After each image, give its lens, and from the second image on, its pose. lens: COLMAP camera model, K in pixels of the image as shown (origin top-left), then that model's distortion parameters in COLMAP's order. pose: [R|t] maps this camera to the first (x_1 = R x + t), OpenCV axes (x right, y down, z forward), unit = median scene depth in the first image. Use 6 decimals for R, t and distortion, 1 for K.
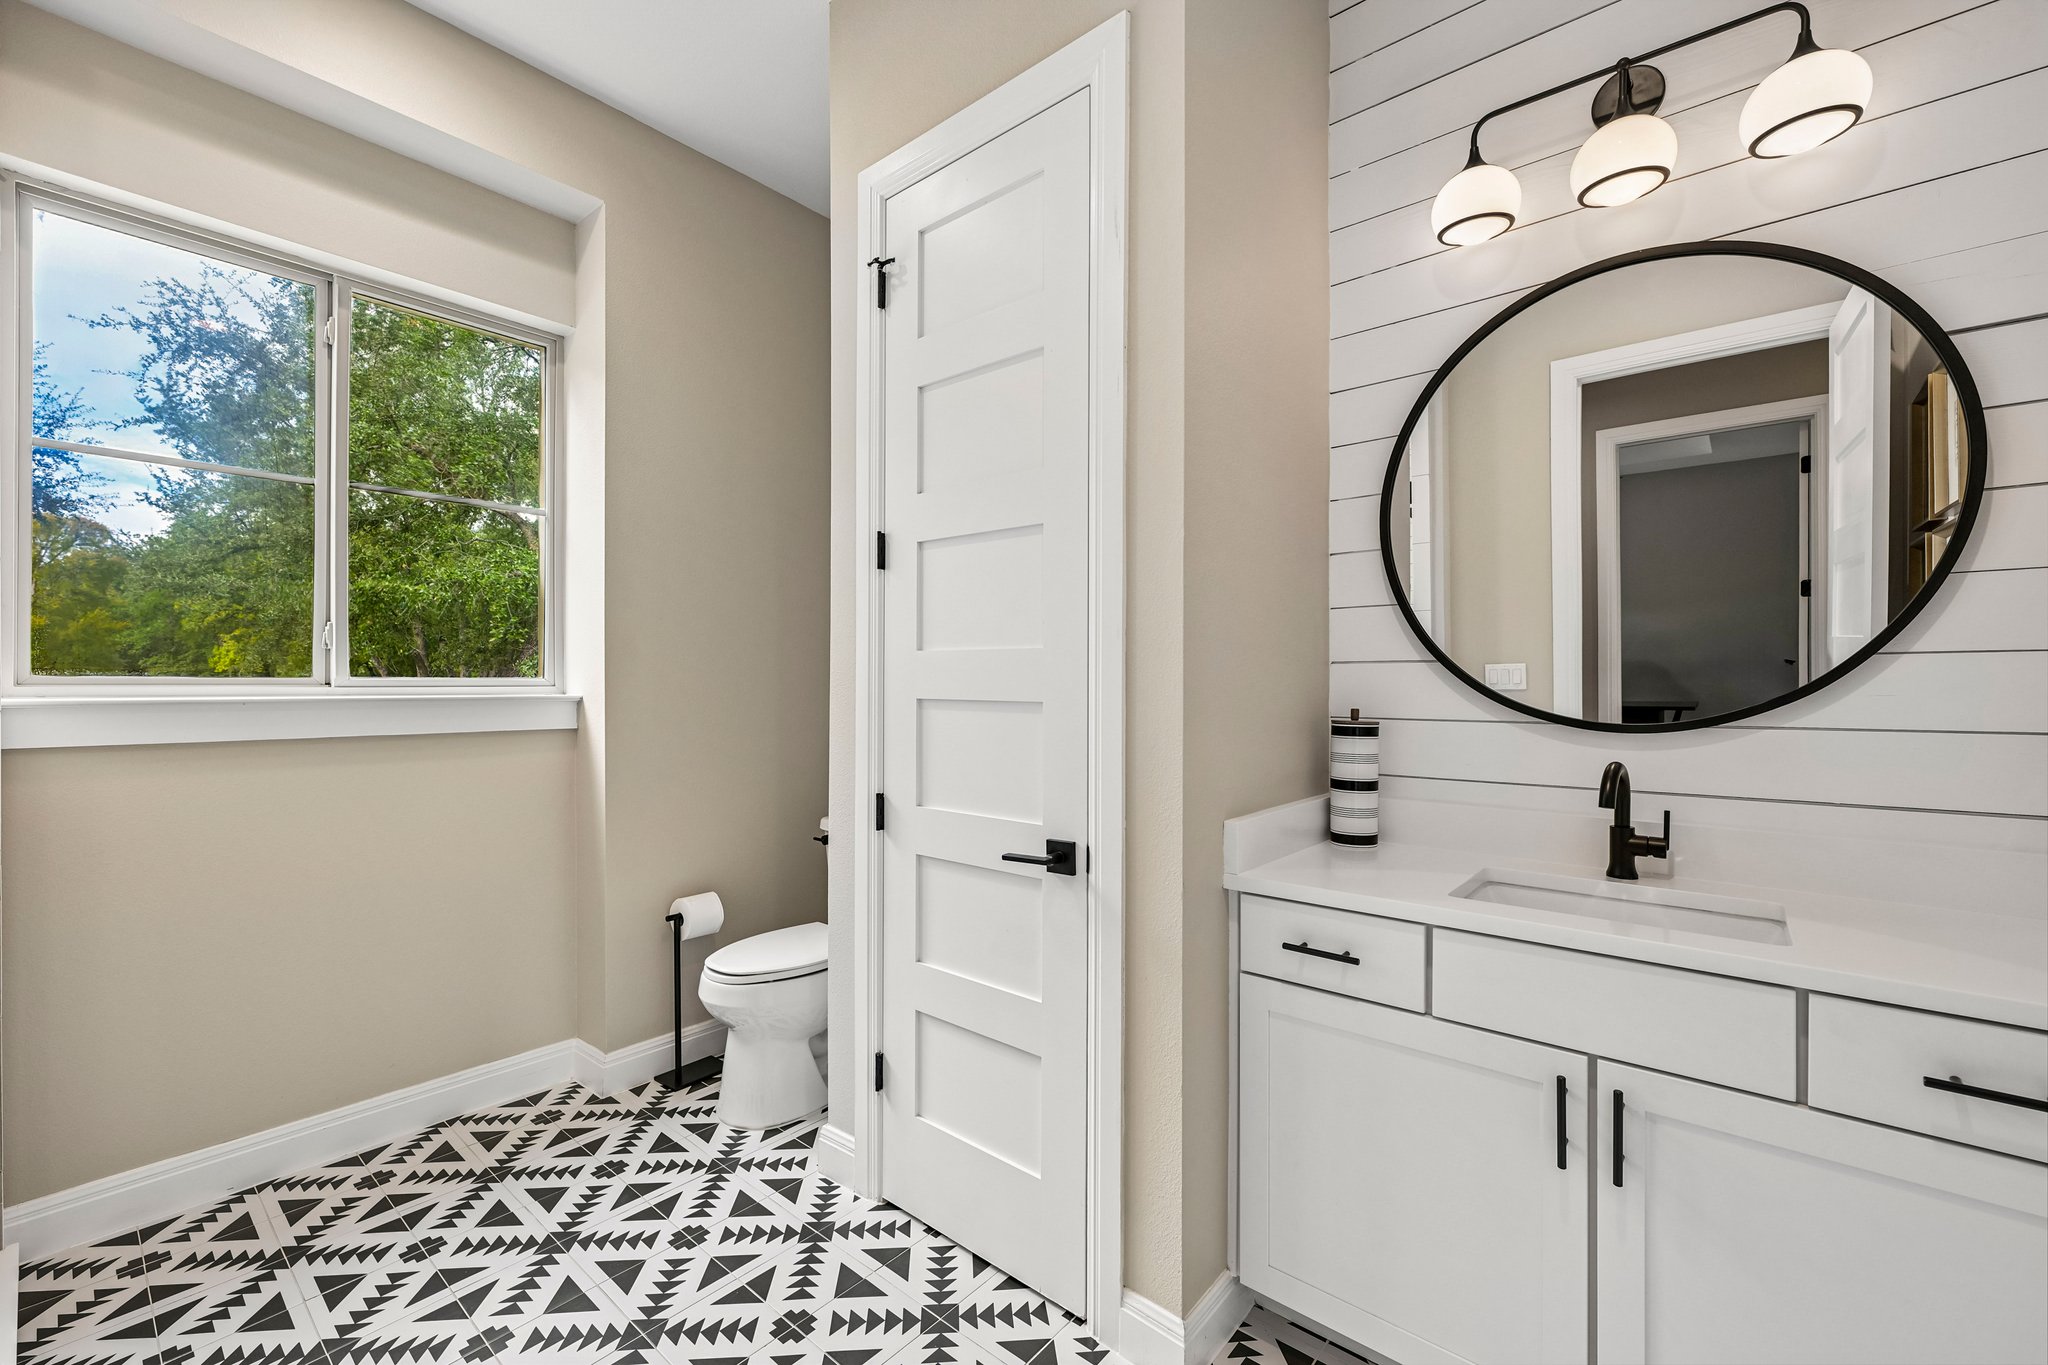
lens RADIAL K [[847.8, 0, 1028.7], [0, 847.8, 678.4], [0, 0, 1]] dist [0.000559, 0.000607]
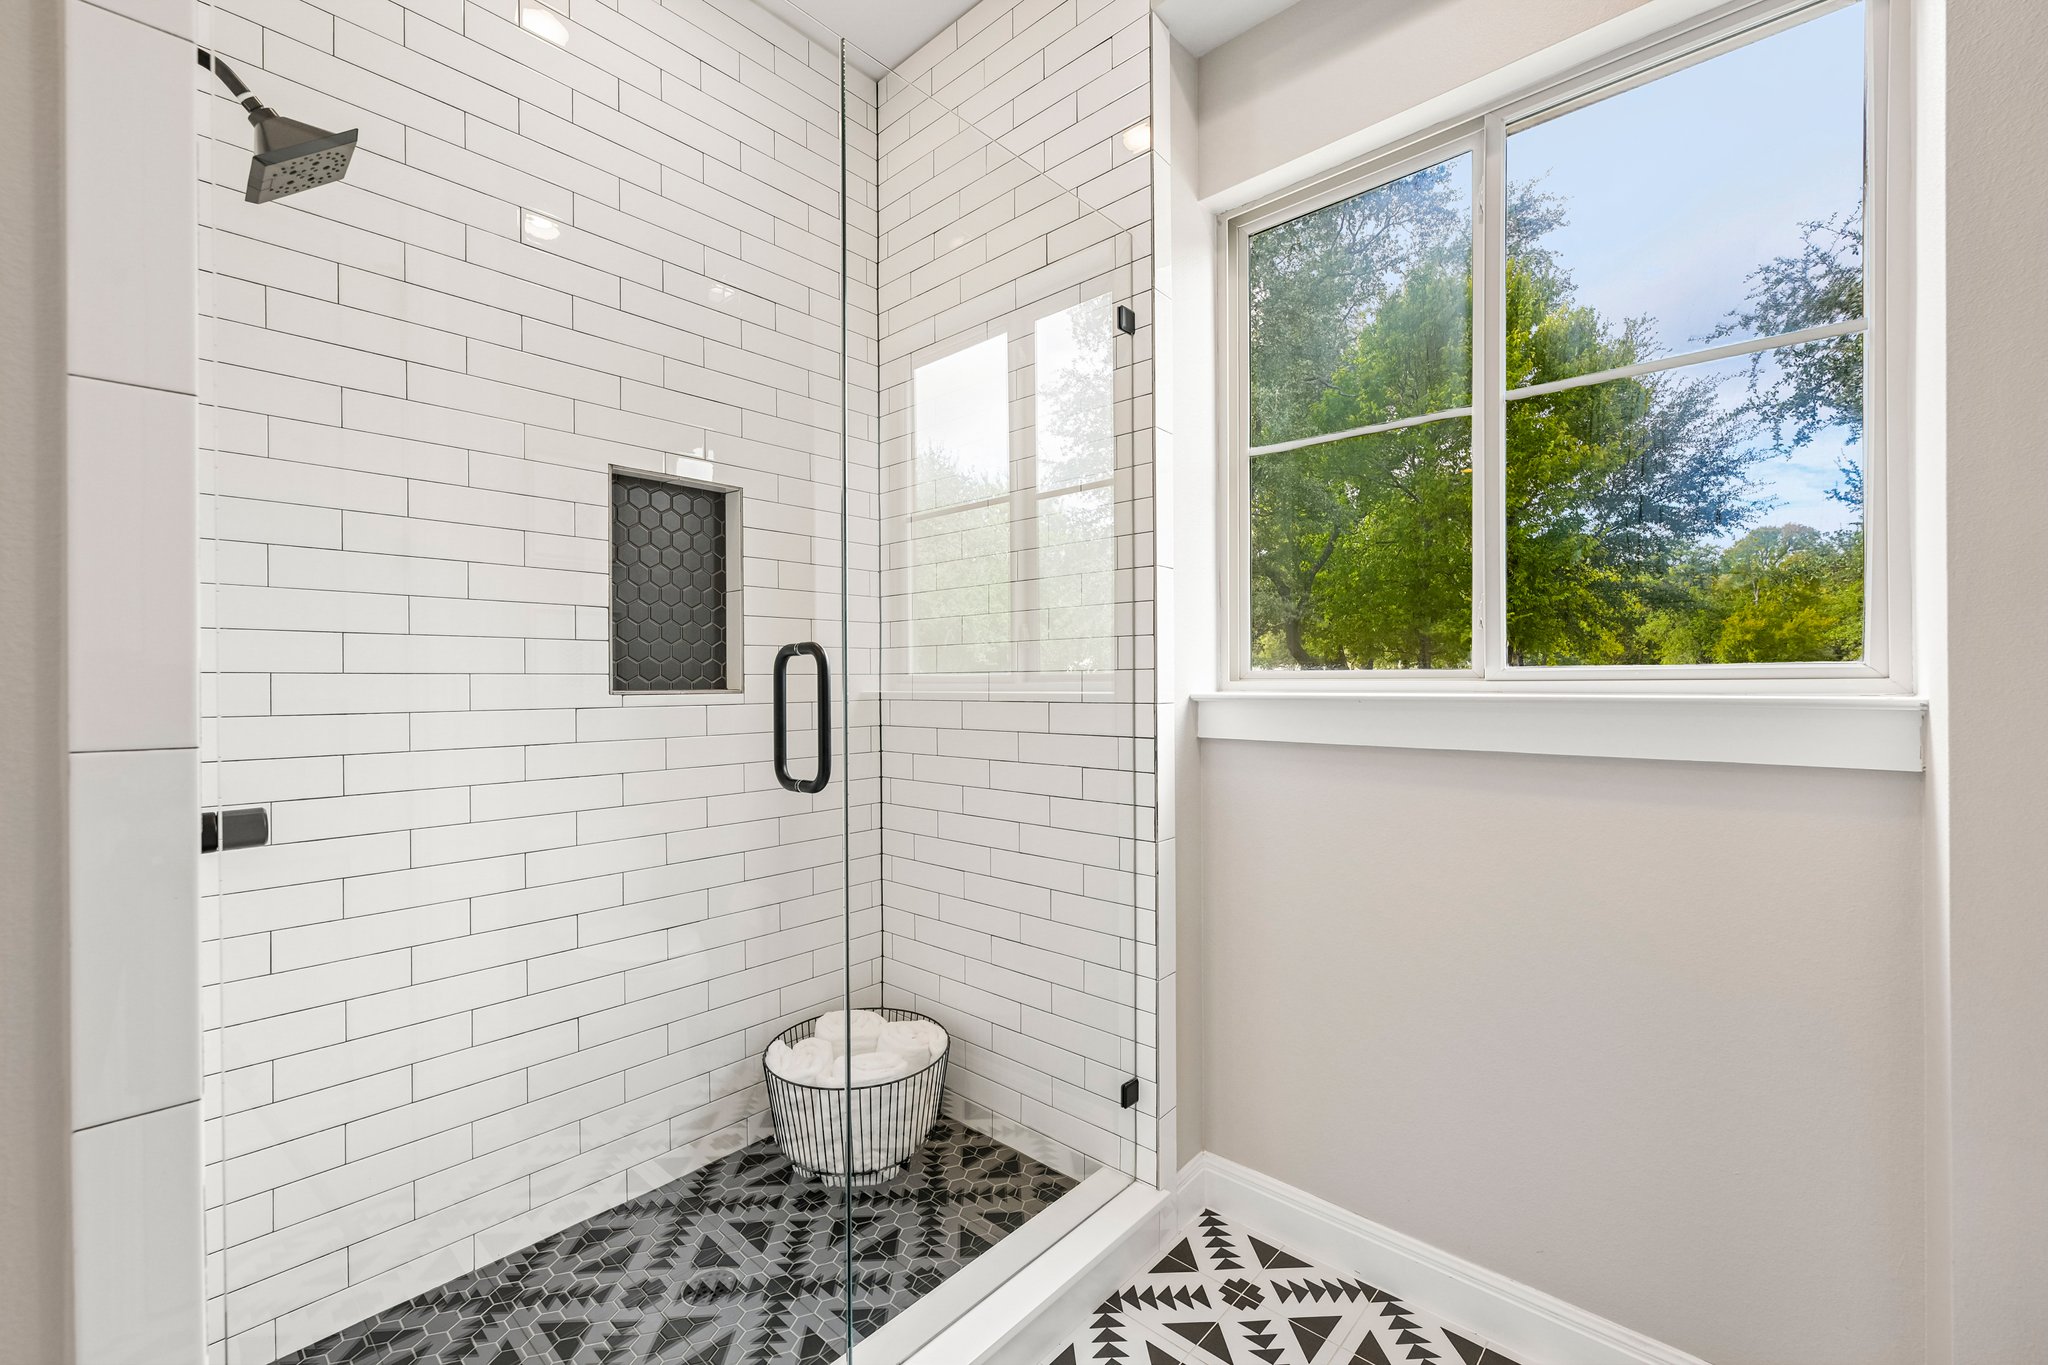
lens RADIAL K [[847.8, 0, 1026.5], [0, 847.8, 683.7], [0, 0, 1]] dist [0.000559, 0.000607]
pose [[-0.027398, 0.002501, -0.999621, -0.020570], [0.009761, 0.999950, 0.002234, 0.001956], [0.999577, -0.009696, -0.027421, 0.169802]]
